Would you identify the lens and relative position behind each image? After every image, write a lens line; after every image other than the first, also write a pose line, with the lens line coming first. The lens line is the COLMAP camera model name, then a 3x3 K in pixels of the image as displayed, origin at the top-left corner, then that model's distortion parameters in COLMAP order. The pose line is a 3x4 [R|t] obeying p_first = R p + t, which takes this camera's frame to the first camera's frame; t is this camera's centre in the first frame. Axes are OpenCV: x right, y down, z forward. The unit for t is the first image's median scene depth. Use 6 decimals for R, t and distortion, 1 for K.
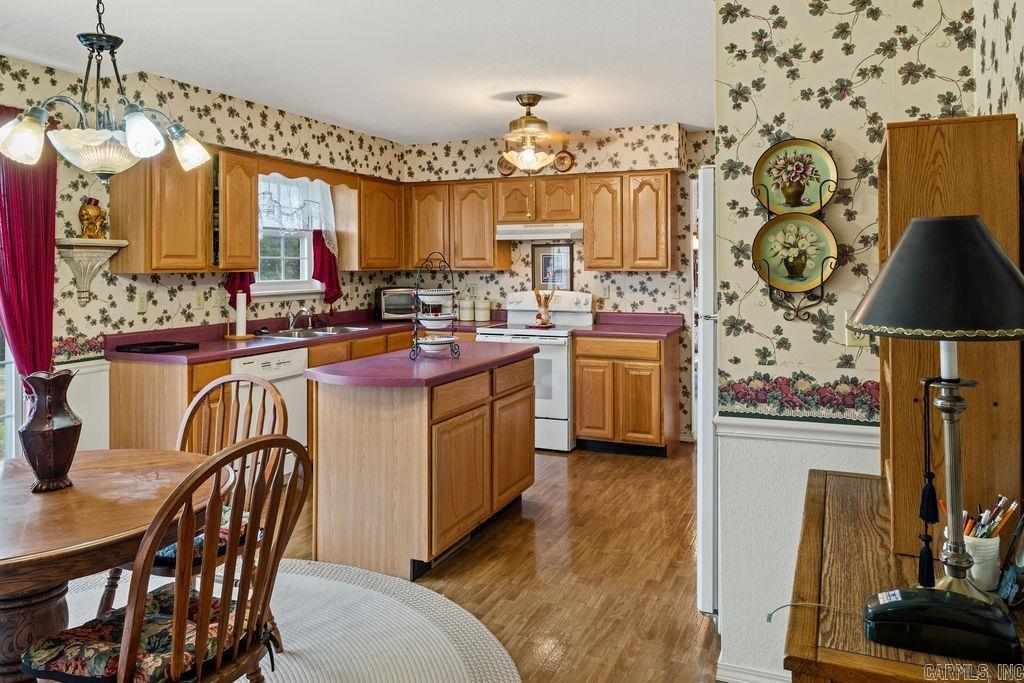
lens RADIAL K [[714.0, 0, 517.7], [0, 714.0, 262.1], [0, 0, 1]] dist [0.006457, 0.000723]
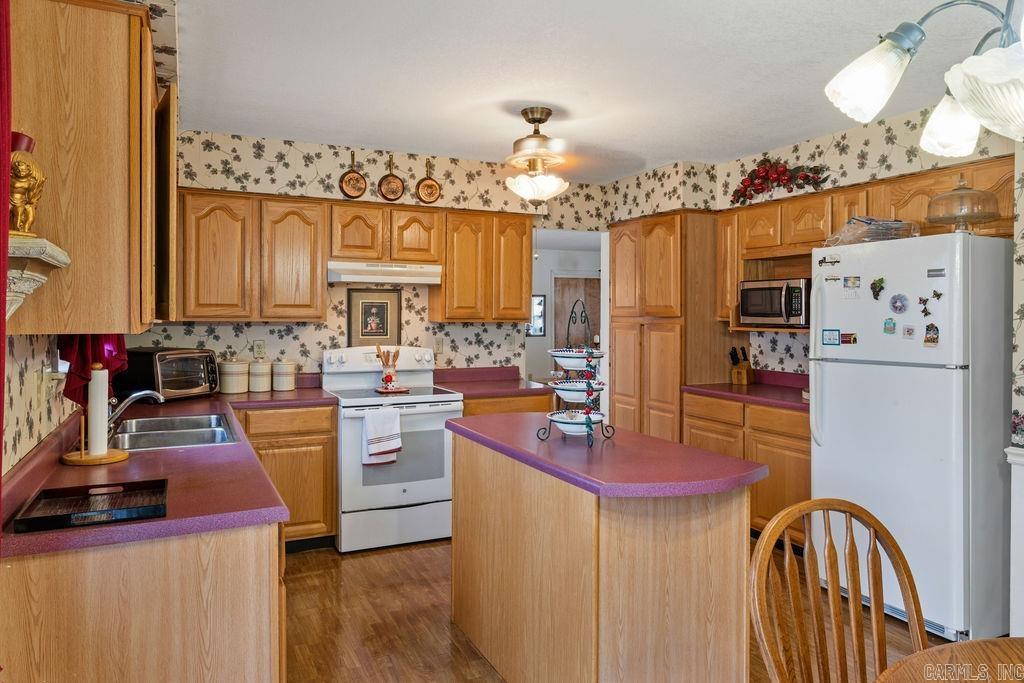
lens RADIAL K [[692.8, 0, 512.3], [0, 692.8, 317.3], [0, 0, 1]] dist [-0.001494, -0.000423]
pose [[0.655350, 0.002754, 0.755321, -0.529719], [-0.009948, 0.999938, 0.004985, 0.001894], [-0.755260, -0.010781, 0.655336, 0.435034]]
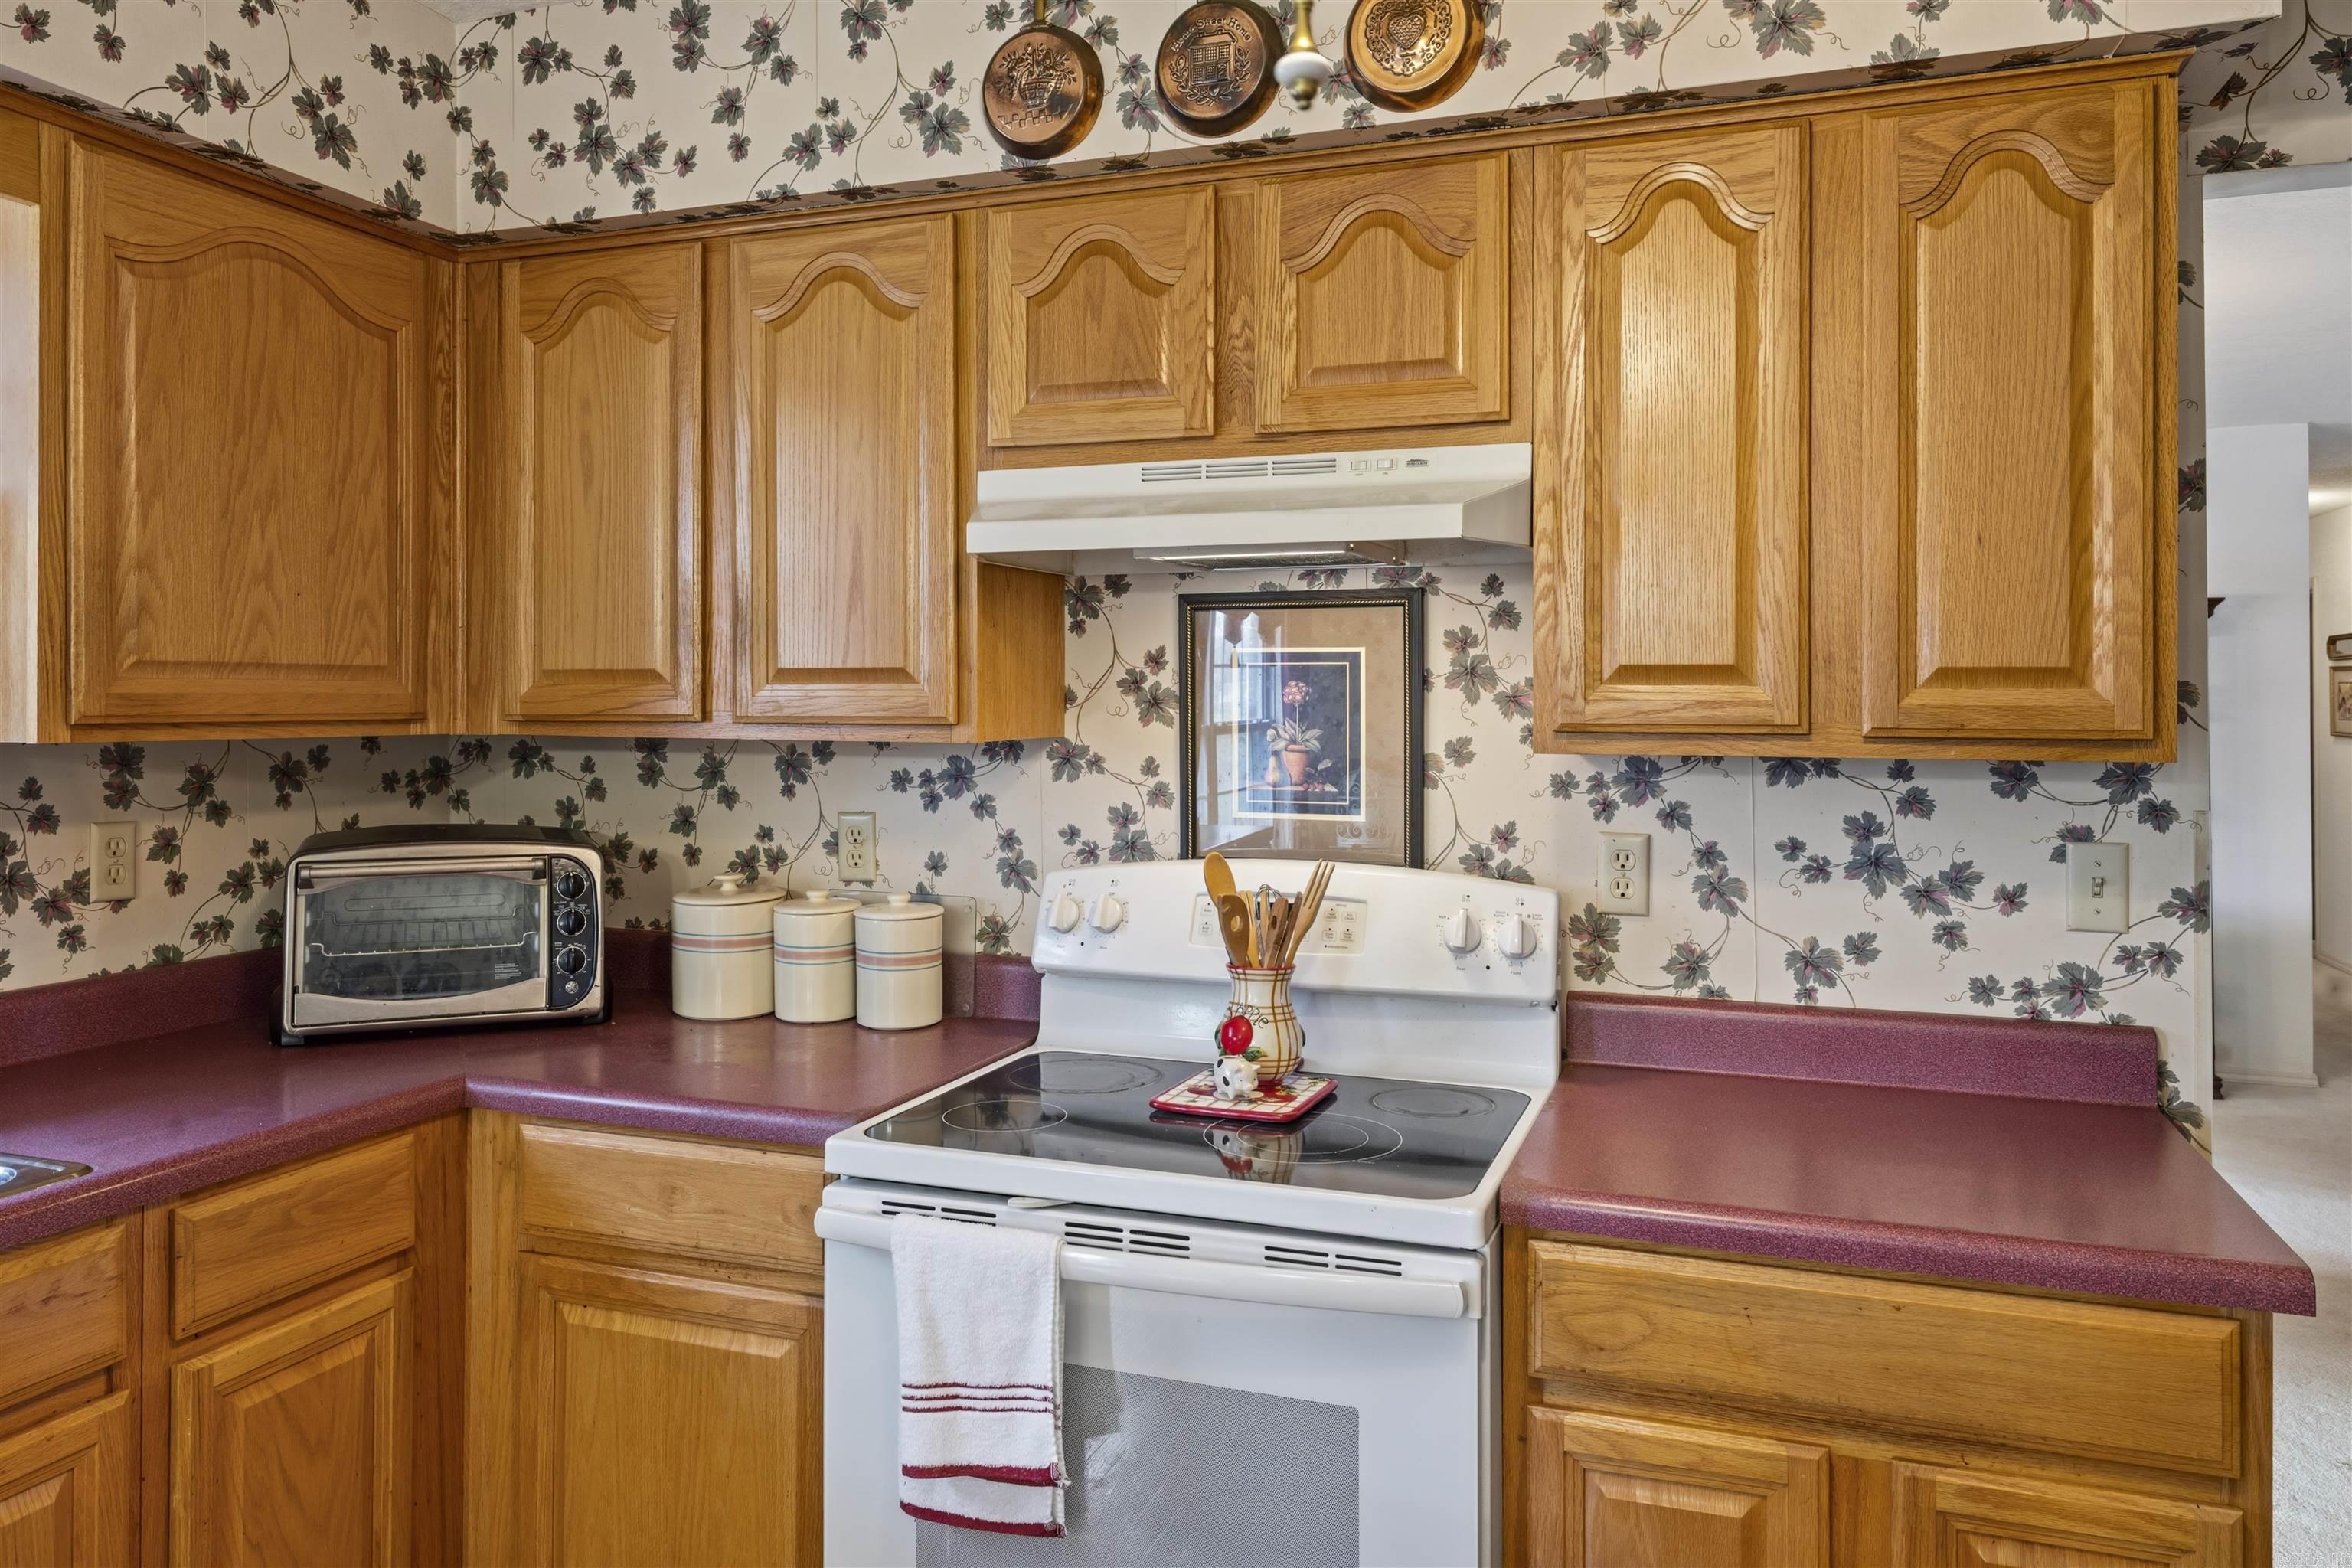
lens RADIAL K [[1602.2, 0, 1177.0], [0, 1602.2, 690.5], [0, 0, 1]] dist [0.001037, -0.000231]
pose [[0.998054, 0.006775, 0.061984, -0.006877], [-0.006578, 0.999973, -0.003378, 0.000319], [-0.062005, 0.002964, 0.998071, 0.728474]]
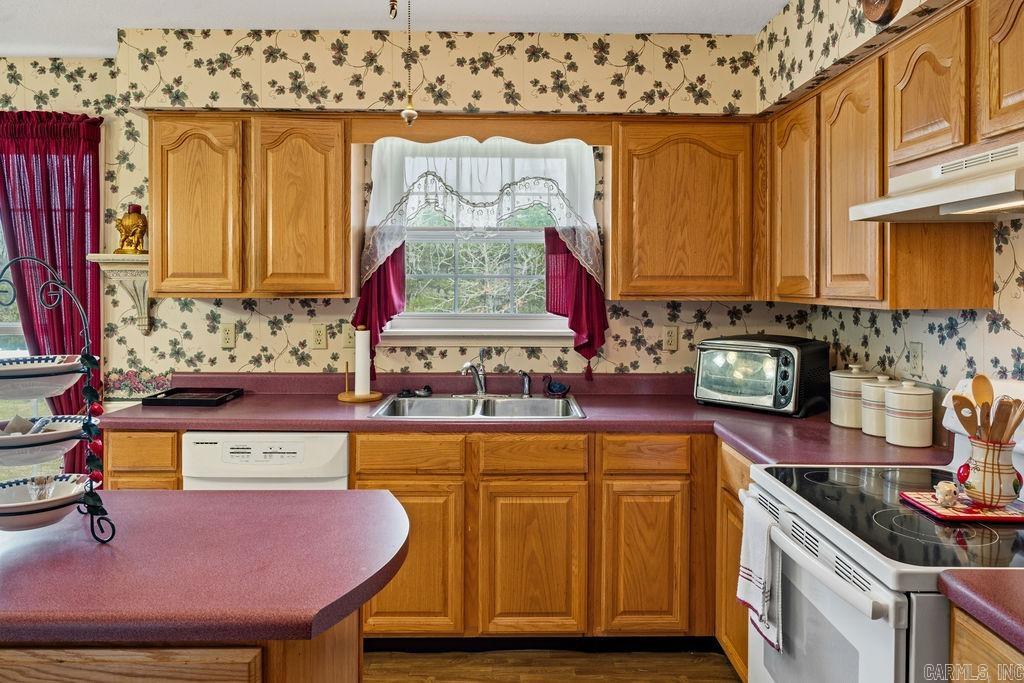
lens RADIAL K [[700.1, 0, 510.4], [0, 700.1, 291.7], [0, 0, 1]] dist [0.000822, -0.000442]
pose [[0.408736, 0.014754, -0.912533, 0.240127], [-0.002646, 0.999884, 0.014981, -0.001953], [0.912649, -0.003709, 0.408728, 0.809733]]
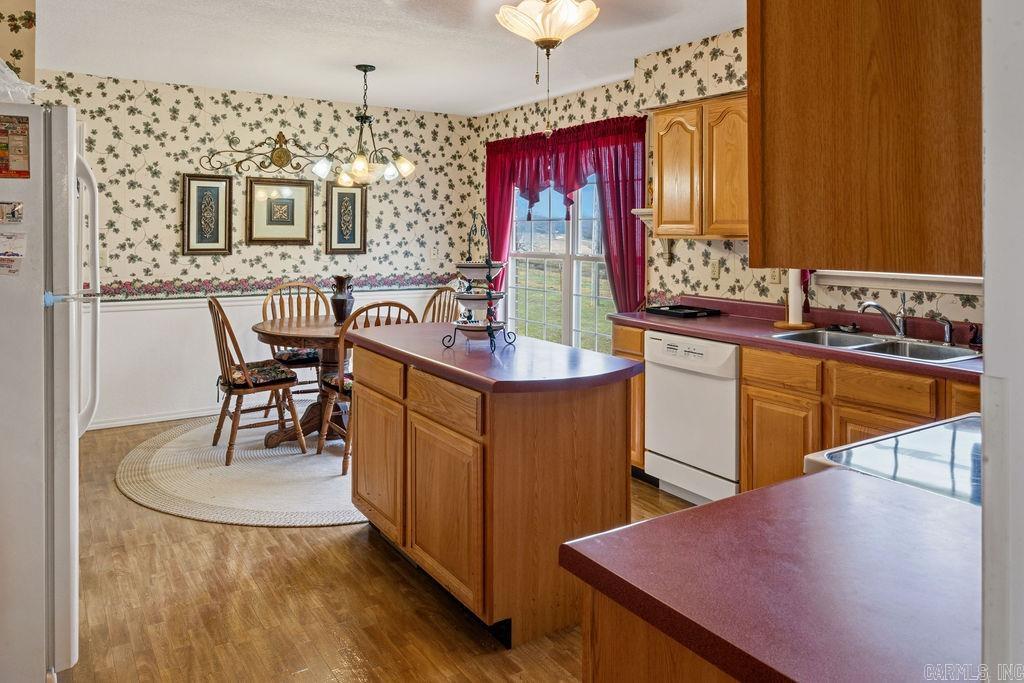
lens RADIAL K [[724.2, 0, 504.8], [0, 724.2, 225.8], [0, 0, 1]] dist [0.004412, 0.001403]
pose [[-0.556774, -0.007978, -0.830626, 0.402728], [-0.002358, 0.999965, -0.008024, 0.004673], [0.830661, -0.002509, -0.556773, 1.103284]]
